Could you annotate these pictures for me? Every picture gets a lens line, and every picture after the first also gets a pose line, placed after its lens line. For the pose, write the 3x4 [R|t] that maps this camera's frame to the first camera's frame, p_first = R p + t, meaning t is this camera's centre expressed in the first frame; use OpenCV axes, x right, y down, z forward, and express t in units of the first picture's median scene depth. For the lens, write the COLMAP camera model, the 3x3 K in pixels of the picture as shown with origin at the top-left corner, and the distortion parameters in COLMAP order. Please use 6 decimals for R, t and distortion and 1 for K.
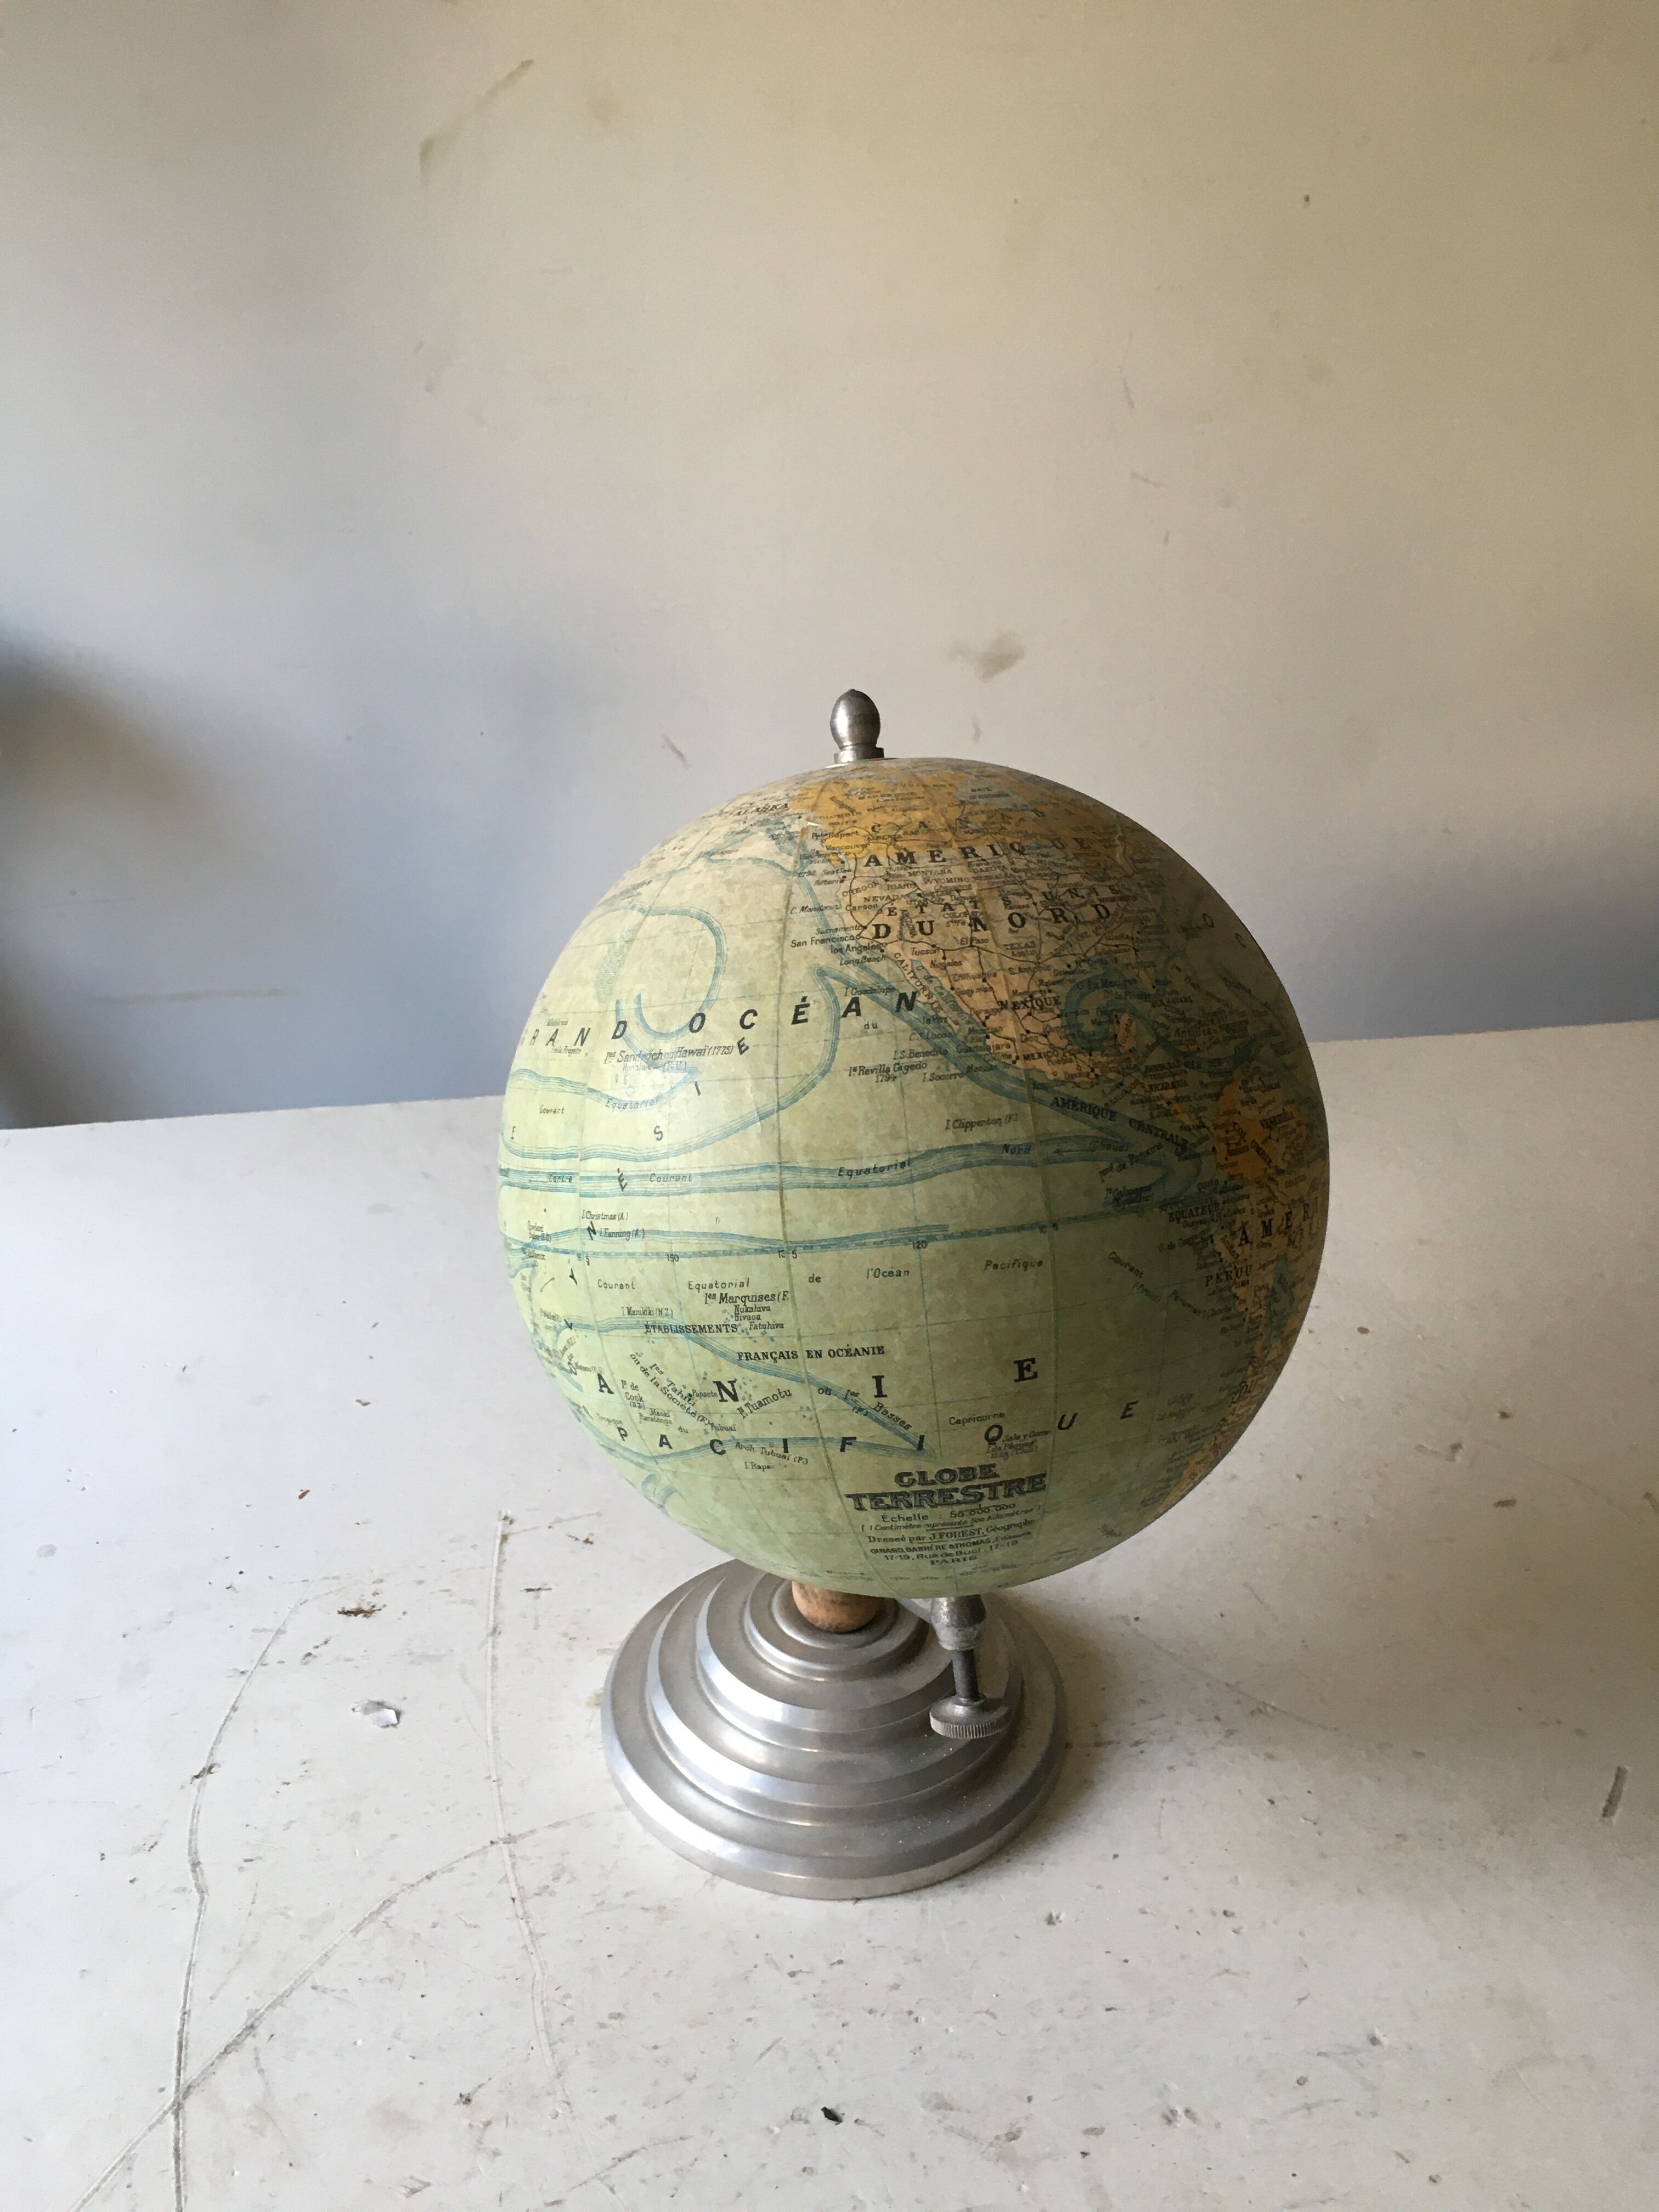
lens RADIAL K [[1888.8, 0, 829.5], [0, 1888.8, 1106.0], [0, 0, 1]] dist [0.035219, -0.016672]
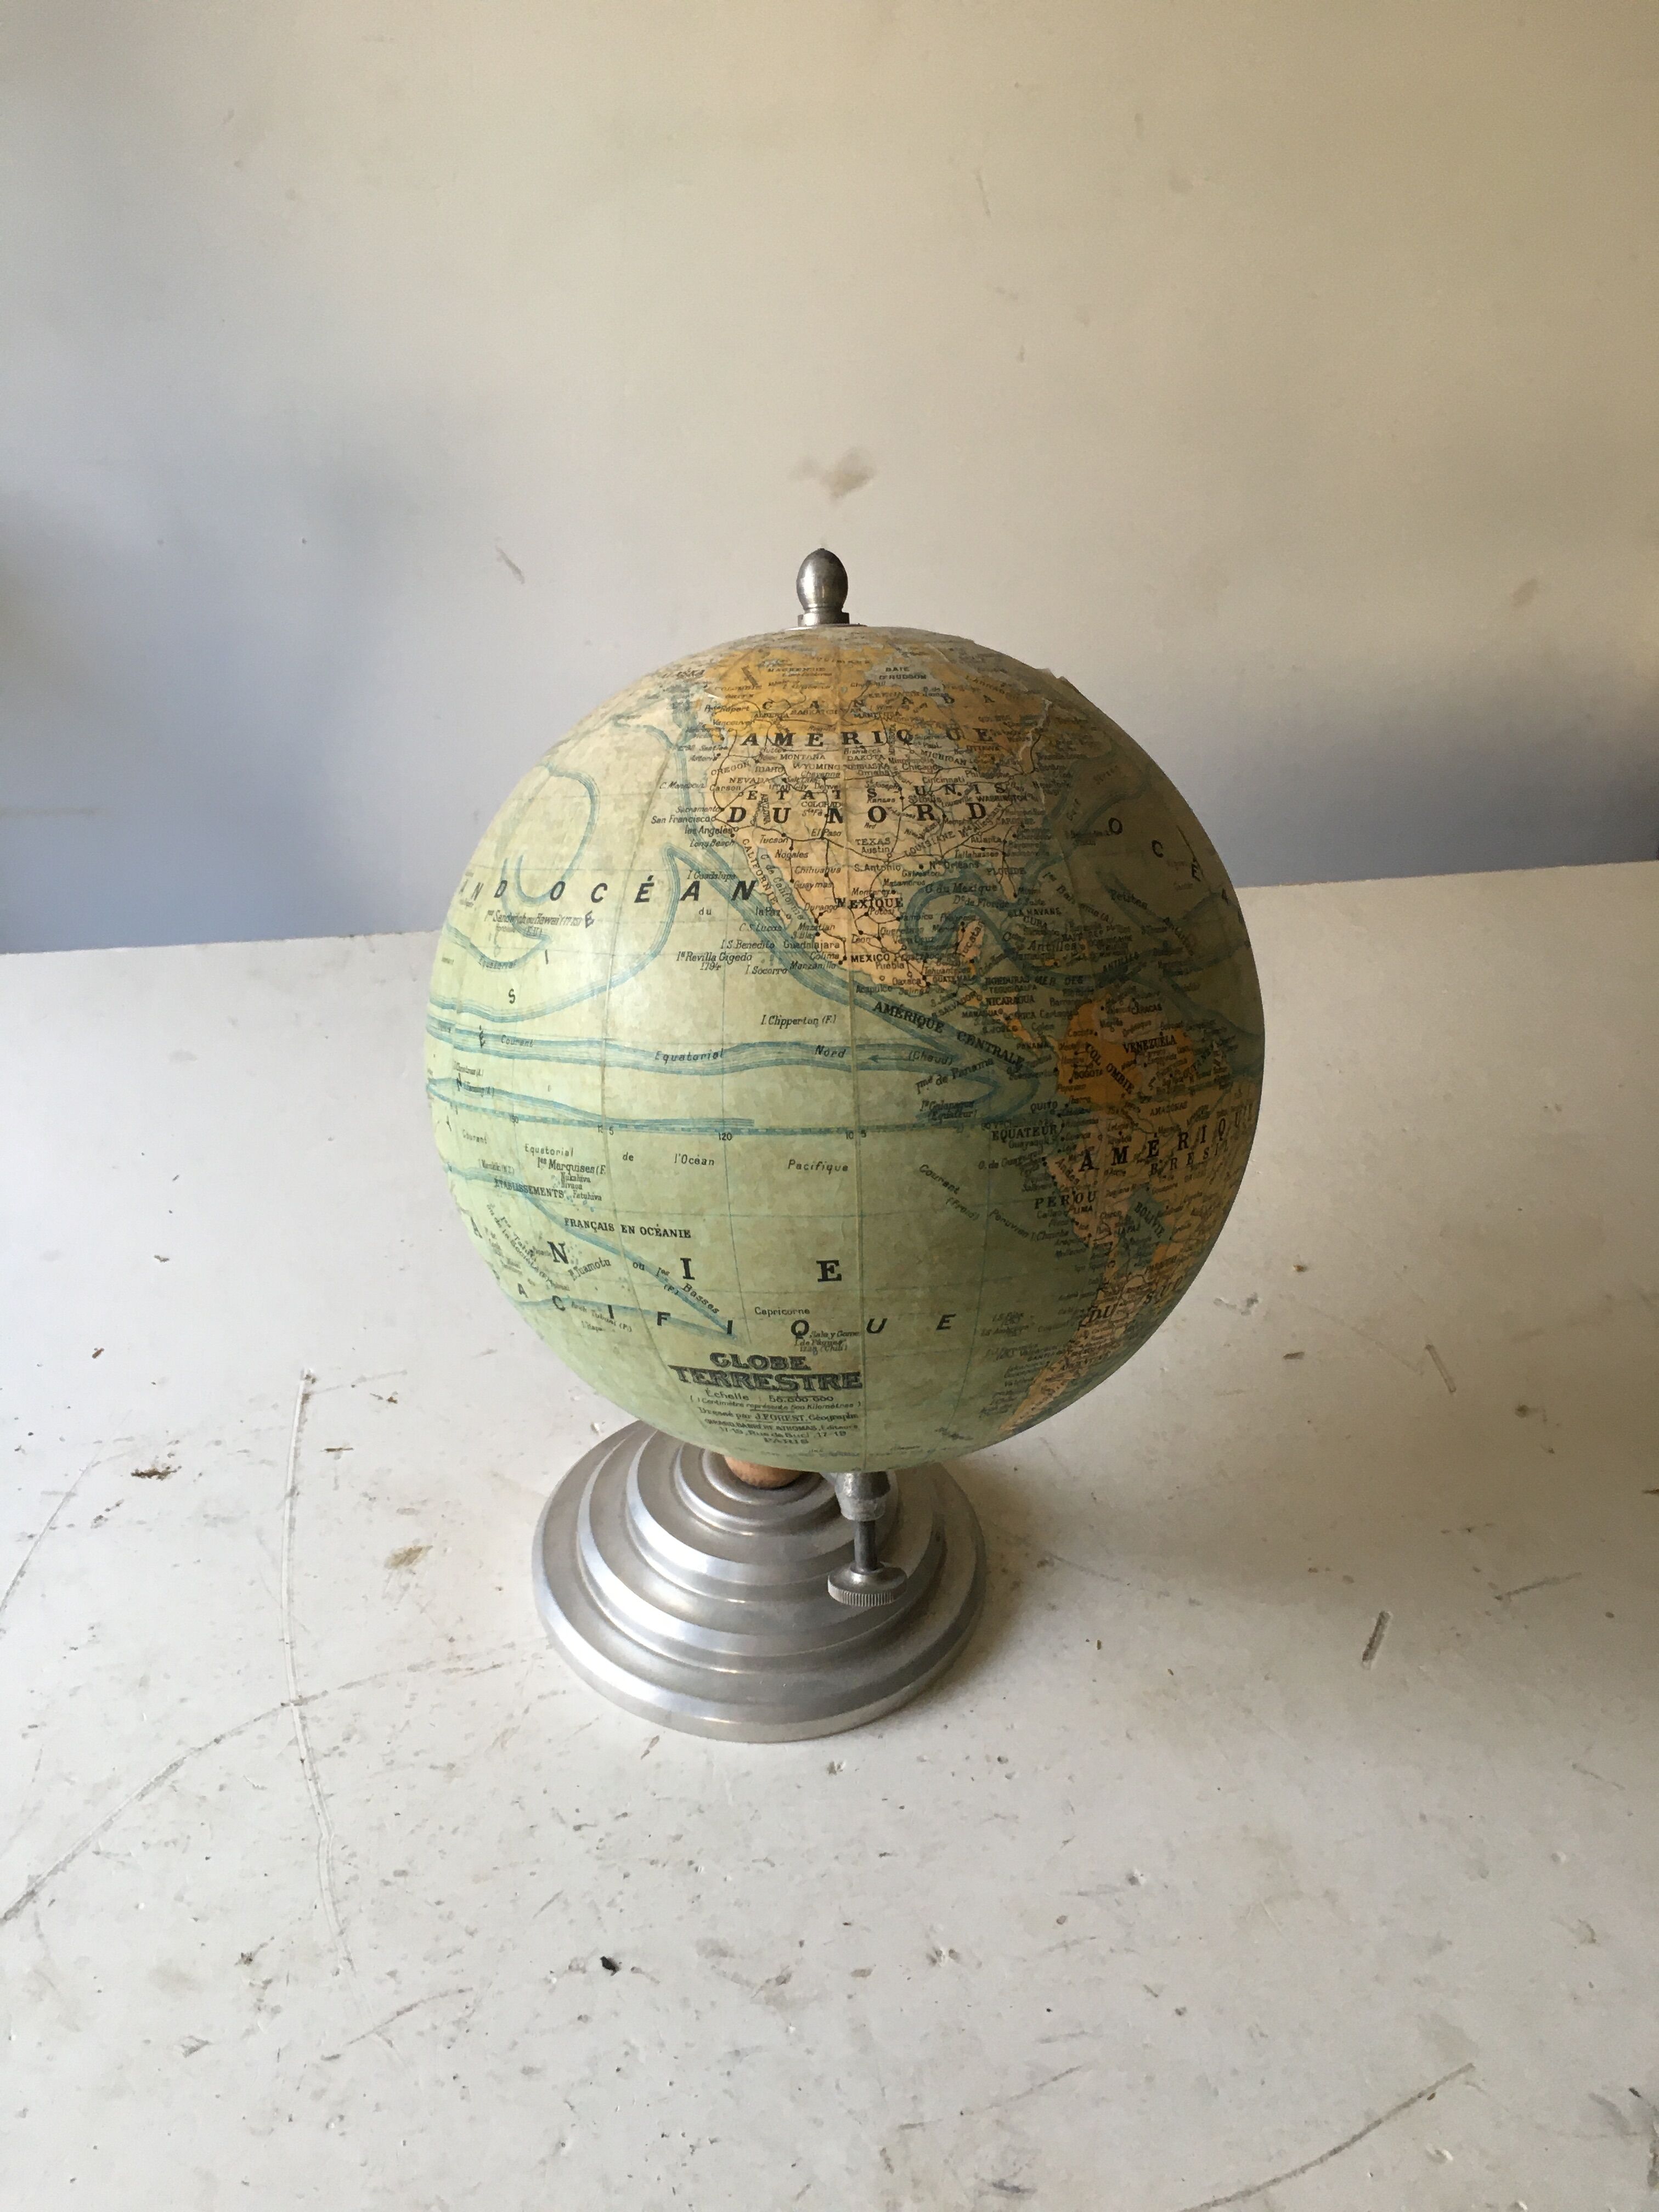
lens RADIAL K [[1888.8, 0, 829.5], [0, 1888.8, 1106.0], [0, 0, 1]] dist [0.035219, -0.016672]
pose [[0.974472, 0.111229, -0.195021, 0.282707], [-0.089915, 0.989293, 0.114952, -0.059874], [0.205719, -0.094483, 0.974039, 0.036369]]
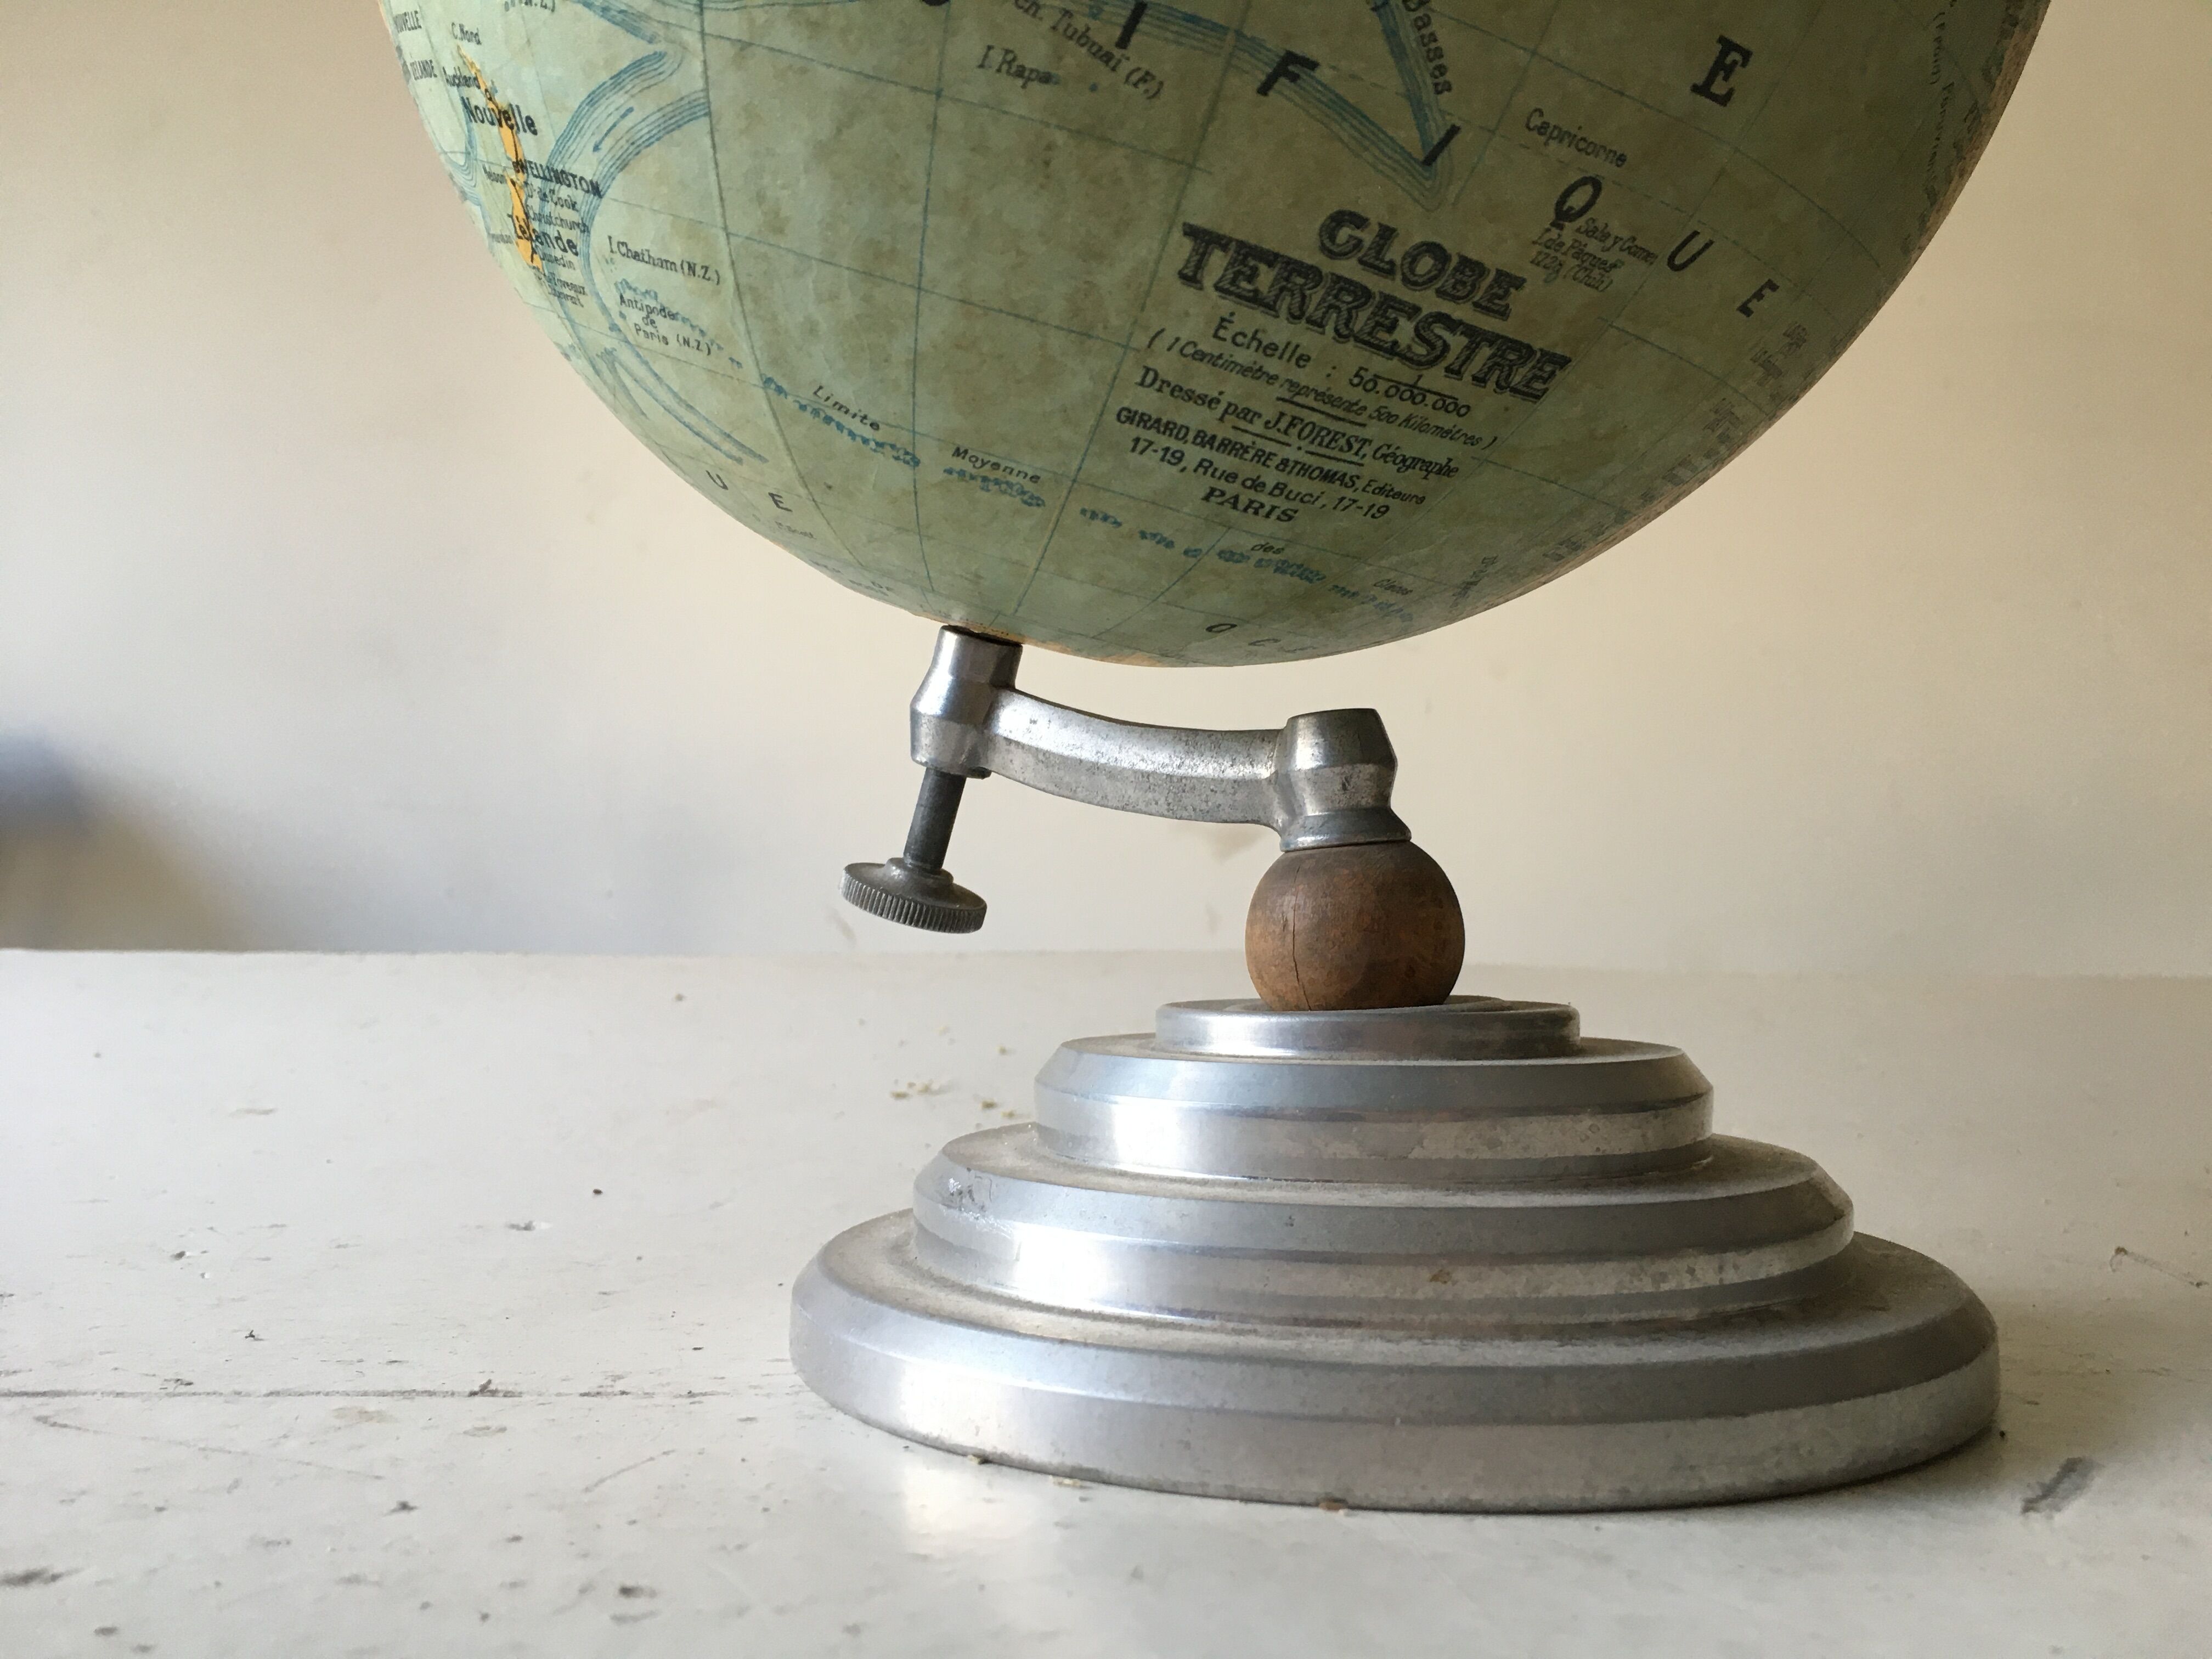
lens RADIAL K [[1888.8, 0, 1106.0], [0, 1888.8, 829.5], [0, 0, 1]] dist [0.035219, -0.016672]
pose [[0.846260, 0.289475, 0.447267, -0.158694], [-0.342345, 0.938714, 0.040197, 0.327308], [-0.408220, -0.187136, 0.893497, 0.620478]]
